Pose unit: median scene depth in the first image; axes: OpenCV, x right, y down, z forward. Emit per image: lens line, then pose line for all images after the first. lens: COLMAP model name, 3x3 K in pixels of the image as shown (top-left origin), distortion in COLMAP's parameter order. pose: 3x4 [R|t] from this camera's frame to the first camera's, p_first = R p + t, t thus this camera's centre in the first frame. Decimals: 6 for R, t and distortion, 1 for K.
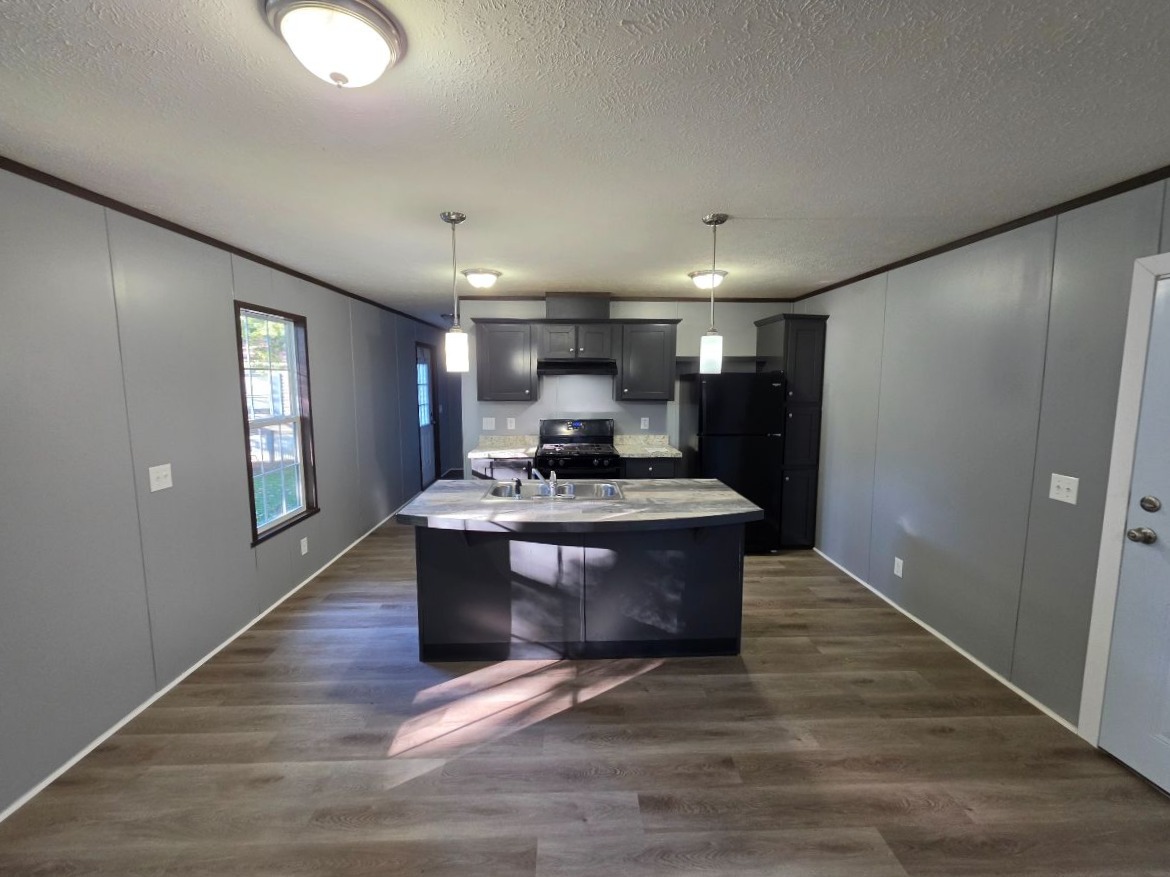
lens RADIAL K [[478.8, 0, 580.3], [0, 478.8, 433.3], [0, 0, 1]] dist [-0.001500, -0.000485]
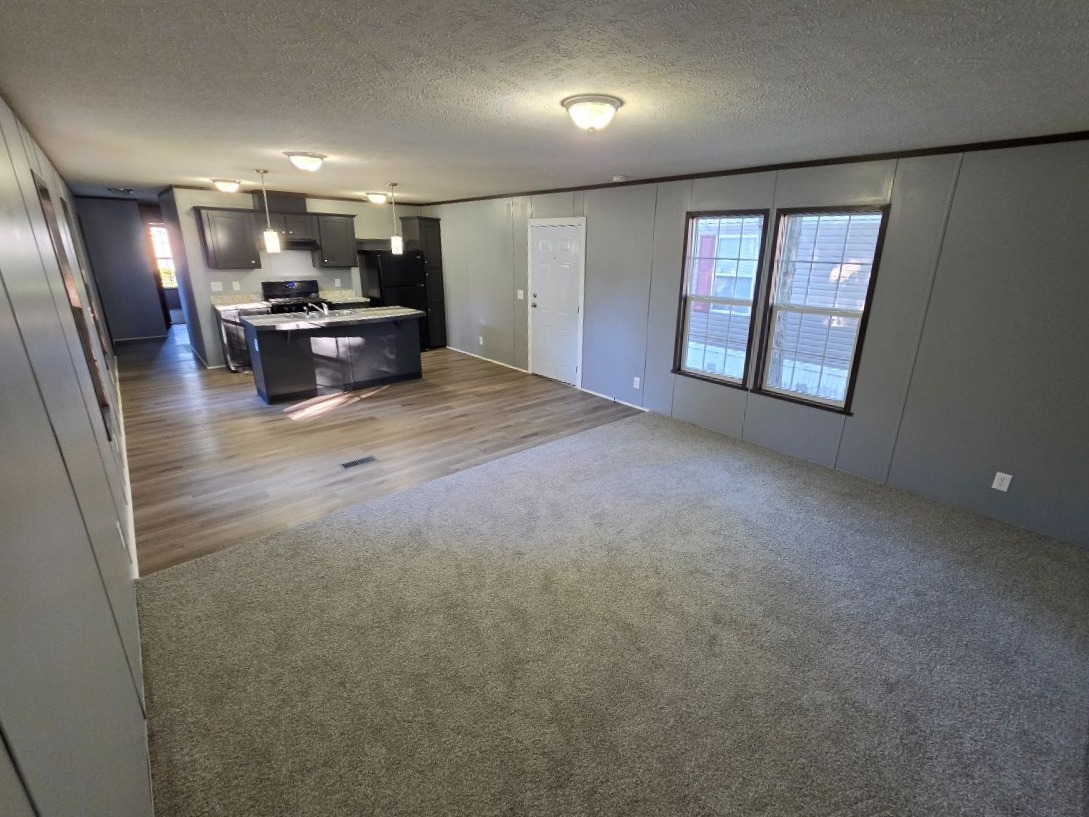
lens RADIAL K [[488.7, 0, 563.9], [0, 488.7, 390.0], [0, 0, 1]] dist [0.001913, -0.000080]
pose [[0.758153, -0.170559, 0.629376, -0.661958], [0.058933, 0.979159, 0.194357, 0.098877], [-0.649409, -0.110261, 0.752403, -1.260496]]
